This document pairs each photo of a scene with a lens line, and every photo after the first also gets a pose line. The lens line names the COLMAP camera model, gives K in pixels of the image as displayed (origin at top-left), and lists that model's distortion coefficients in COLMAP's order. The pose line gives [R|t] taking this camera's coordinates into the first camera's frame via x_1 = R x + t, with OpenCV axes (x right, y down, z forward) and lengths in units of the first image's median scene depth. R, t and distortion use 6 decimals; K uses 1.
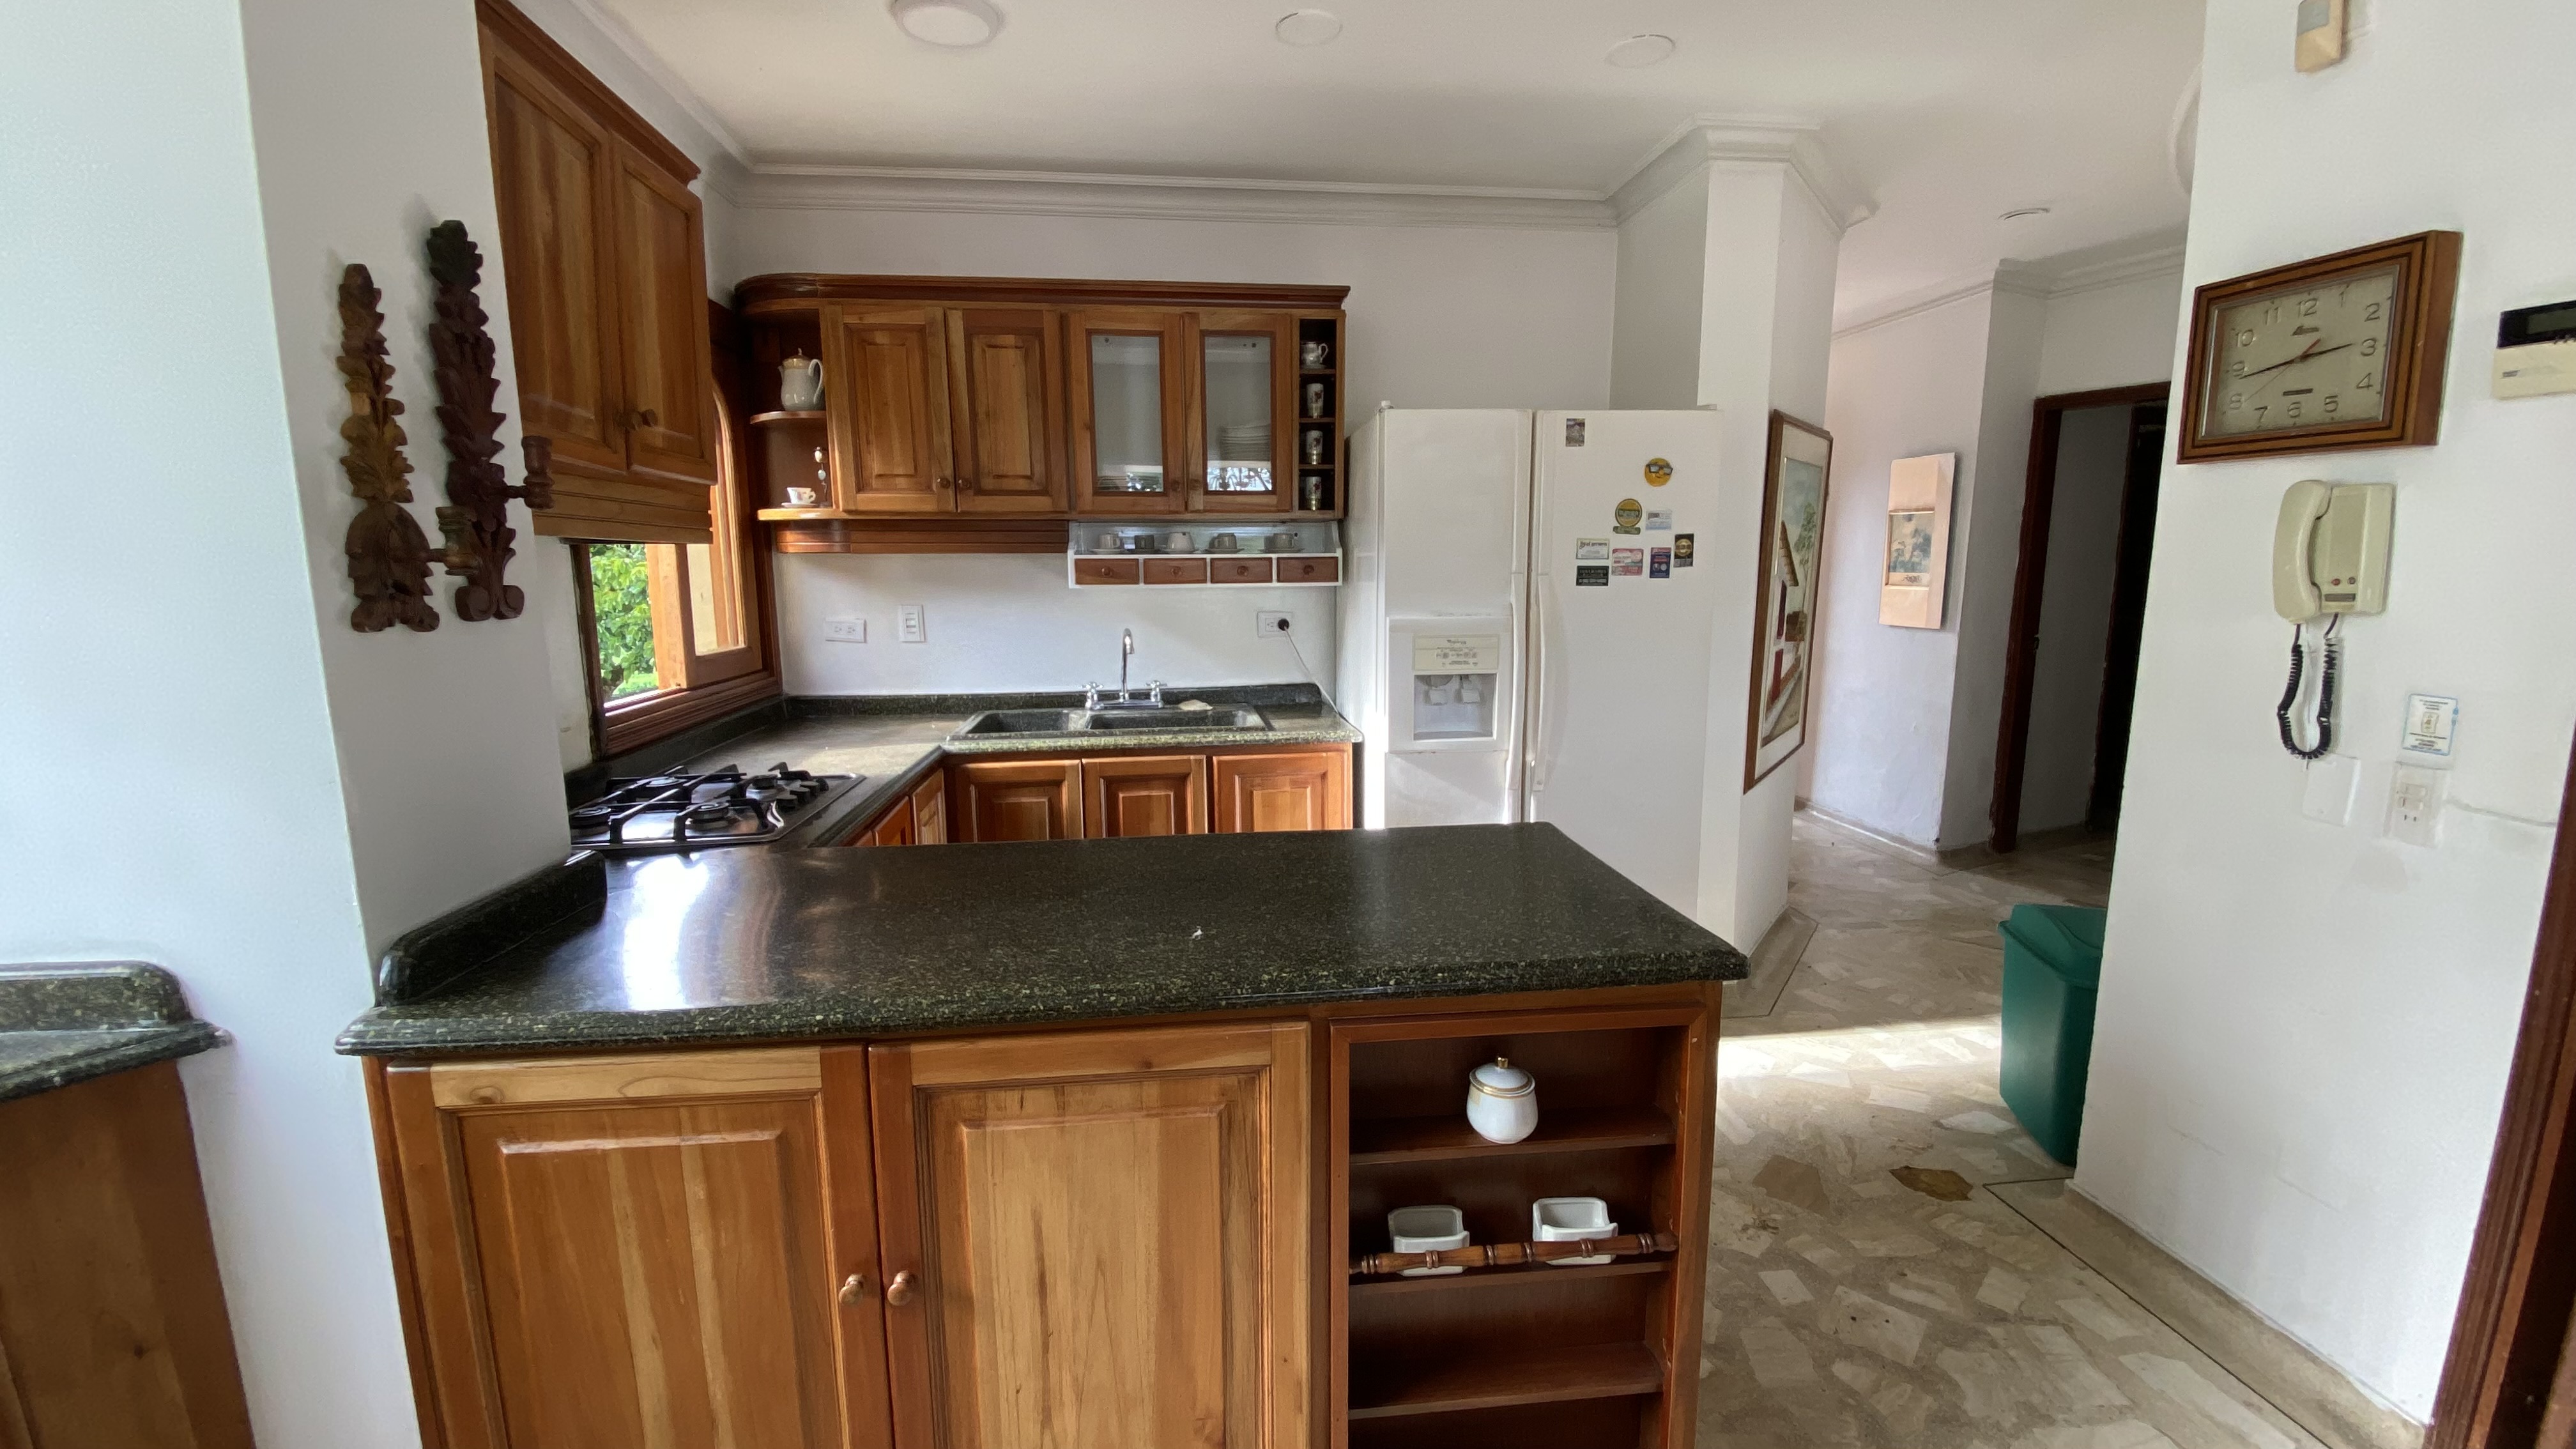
lens RADIAL K [[1045.5, 0, 1288.5], [0, 1045.5, 733.9], [0, 0, 1]] dist [0.007715, -0.011553]
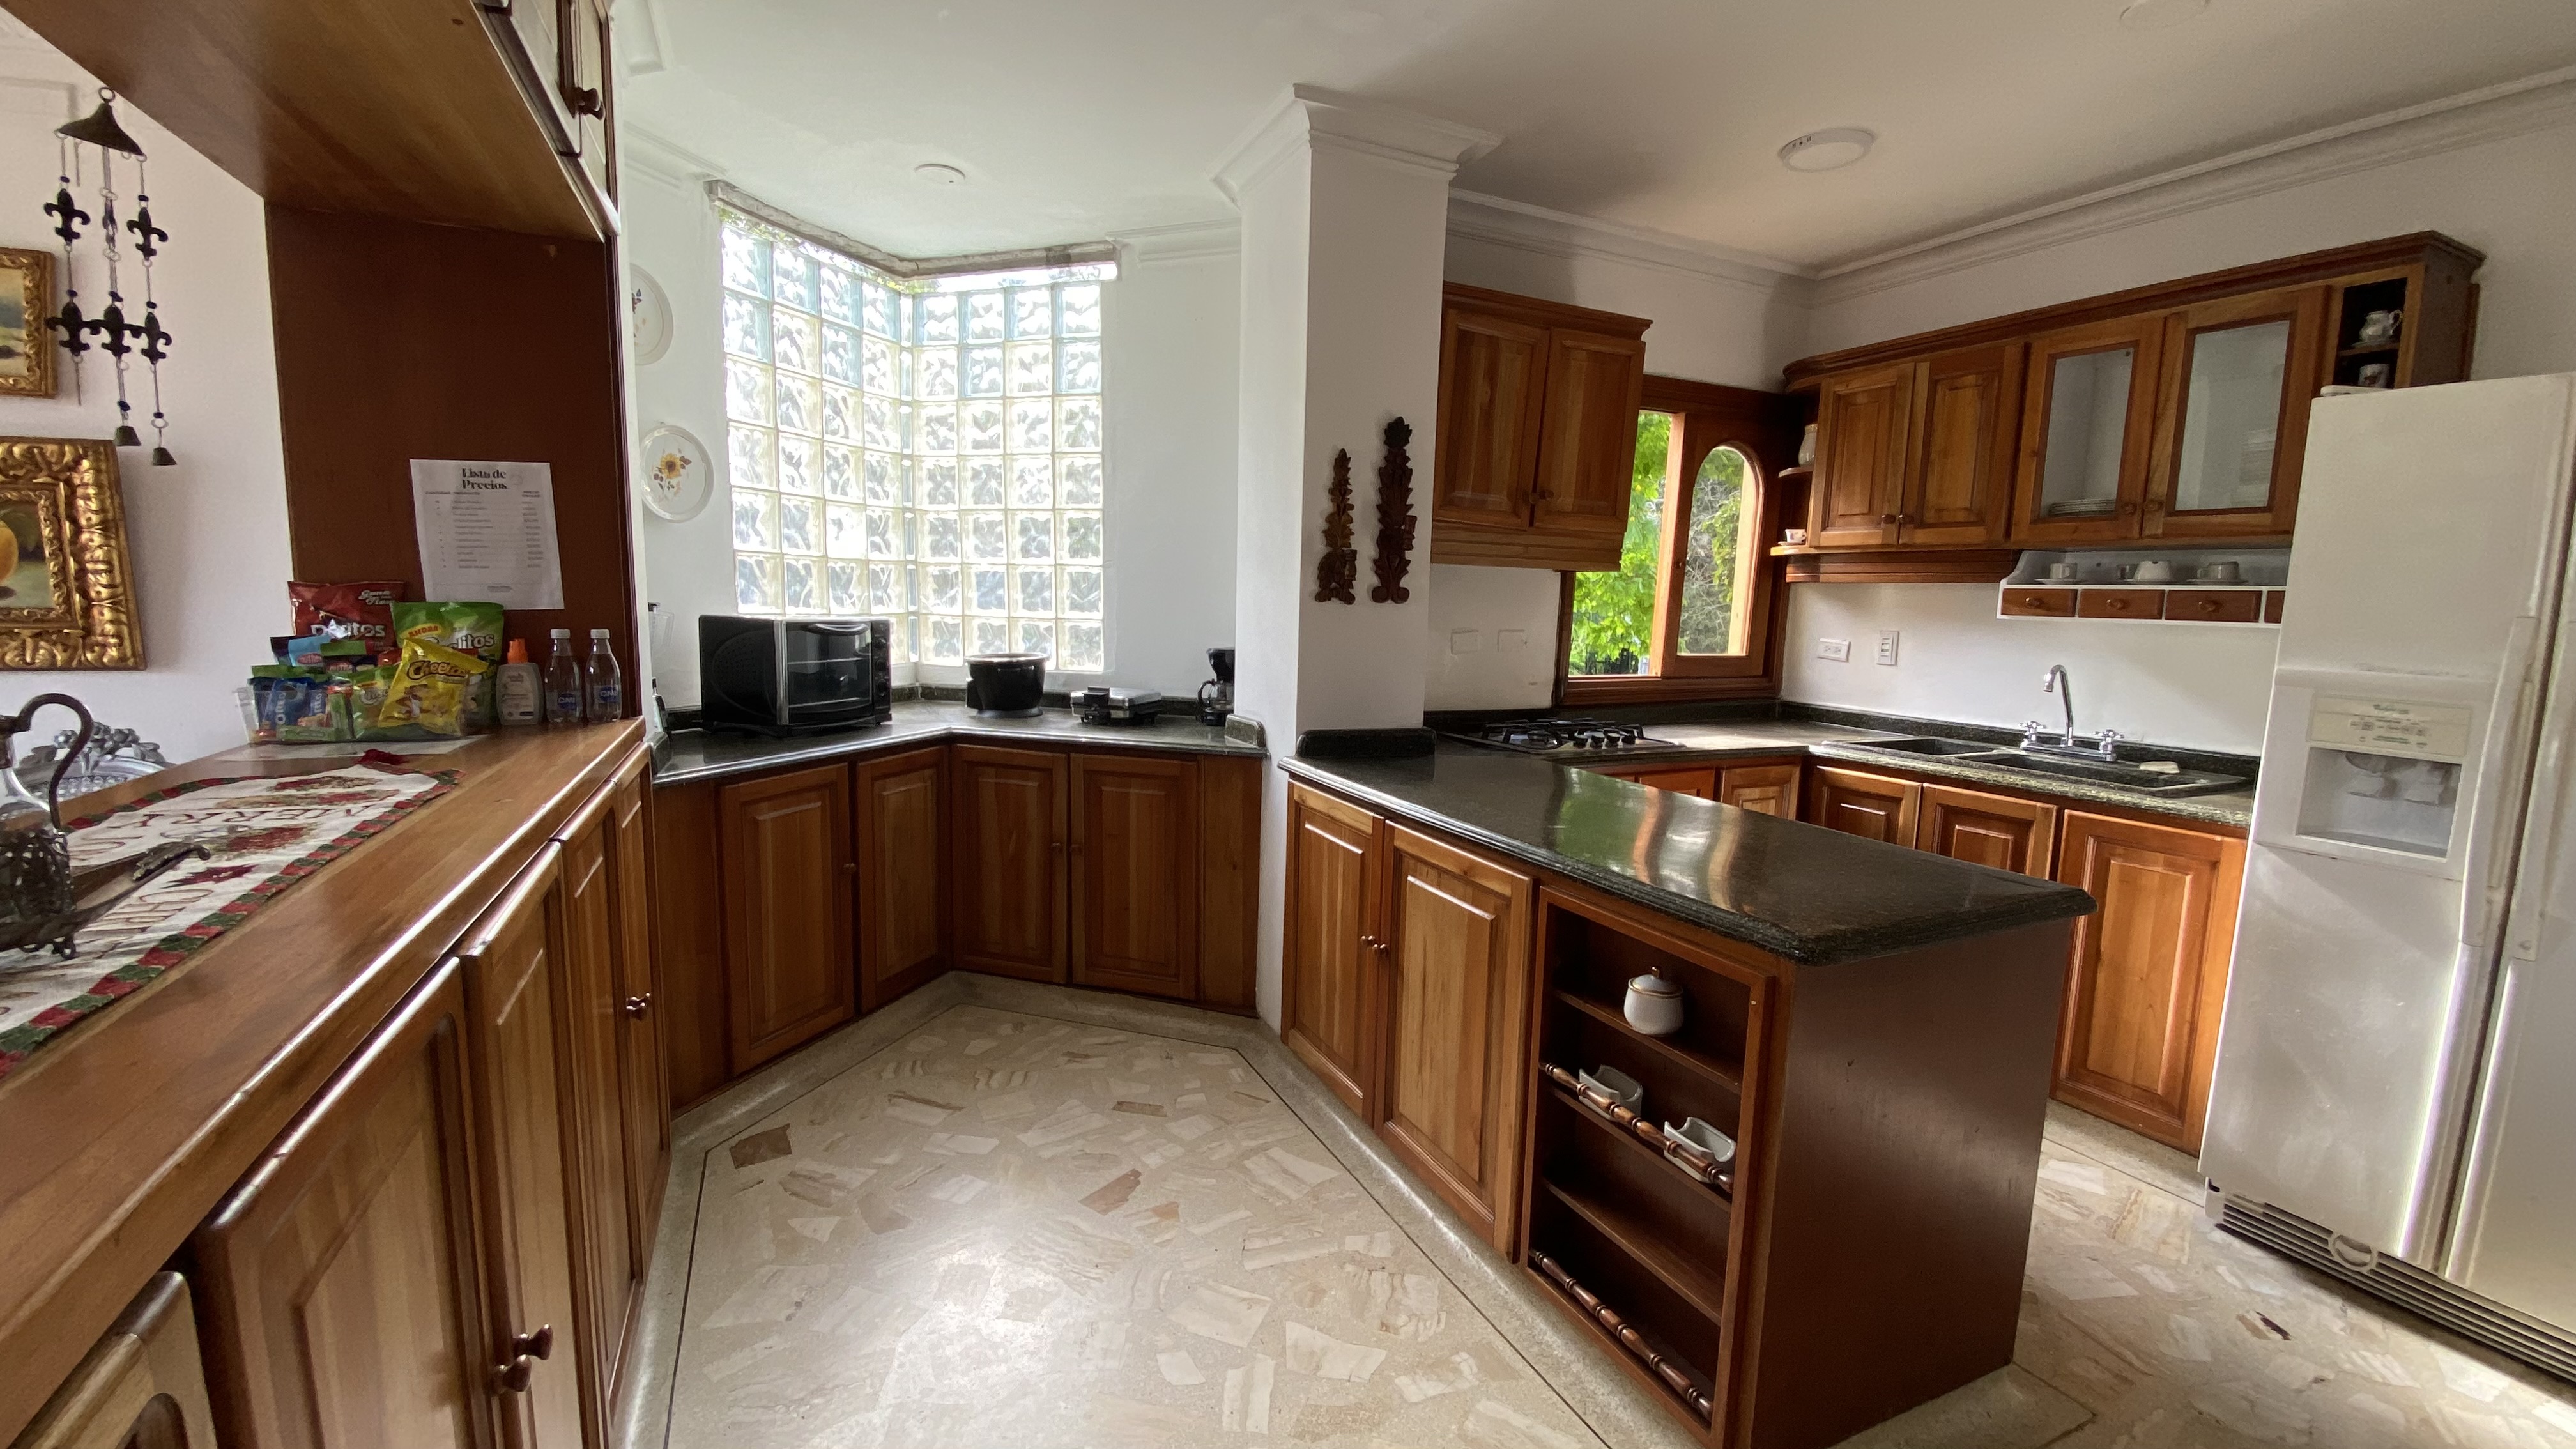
lens RADIAL K [[1045.5, 0, 1255.4], [0, 1045.5, 725.7], [0, 0, 1]] dist [0.007715, -0.011553]
pose [[0.305586, 0.135833, -0.942426, 0.590304], [-0.182451, 0.979785, 0.082056, 0.005489], [0.934520, 0.146871, 0.324192, 0.051699]]
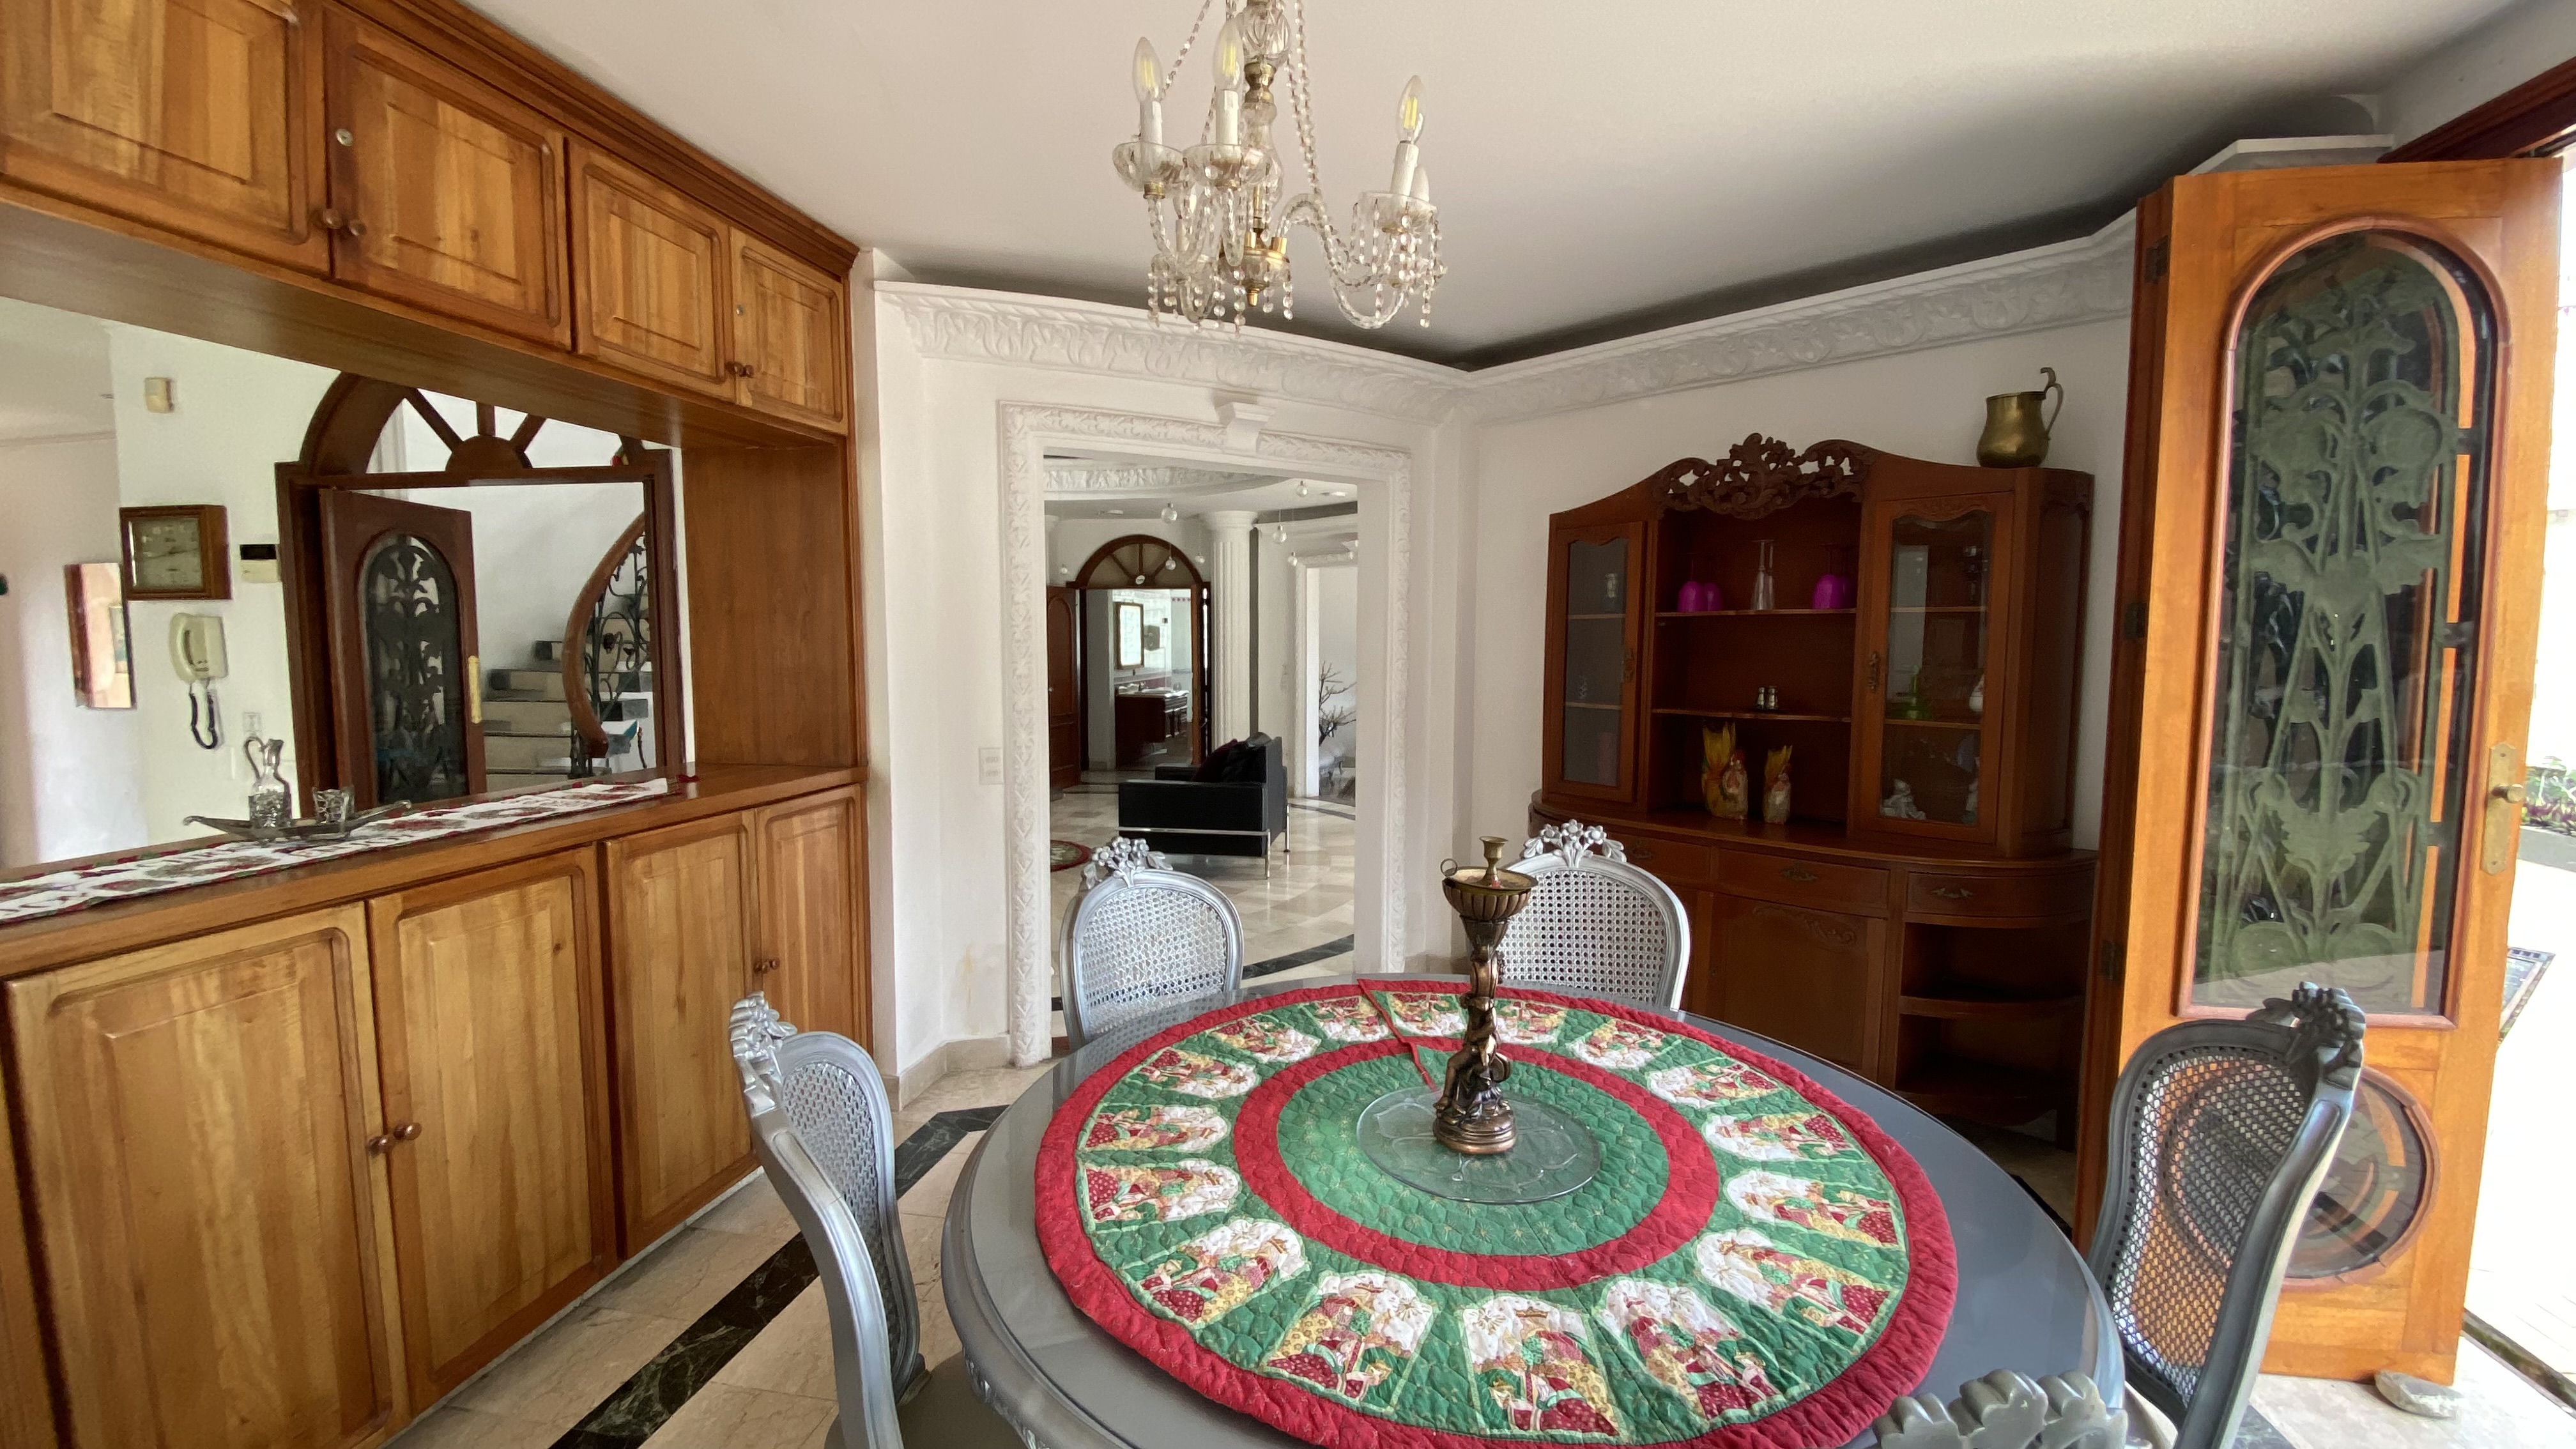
lens RADIAL K [[1045.5, 0, 1286.8], [0, 1045.5, 715.6], [0, 0, 1]] dist [0.007715, -0.011553]
pose [[0.288201, -0.062458, 0.955531, -0.209004], [0.151999, 0.988203, 0.018749, 0.146599], [-0.945429, 0.139837, 0.294295, -0.968854]]
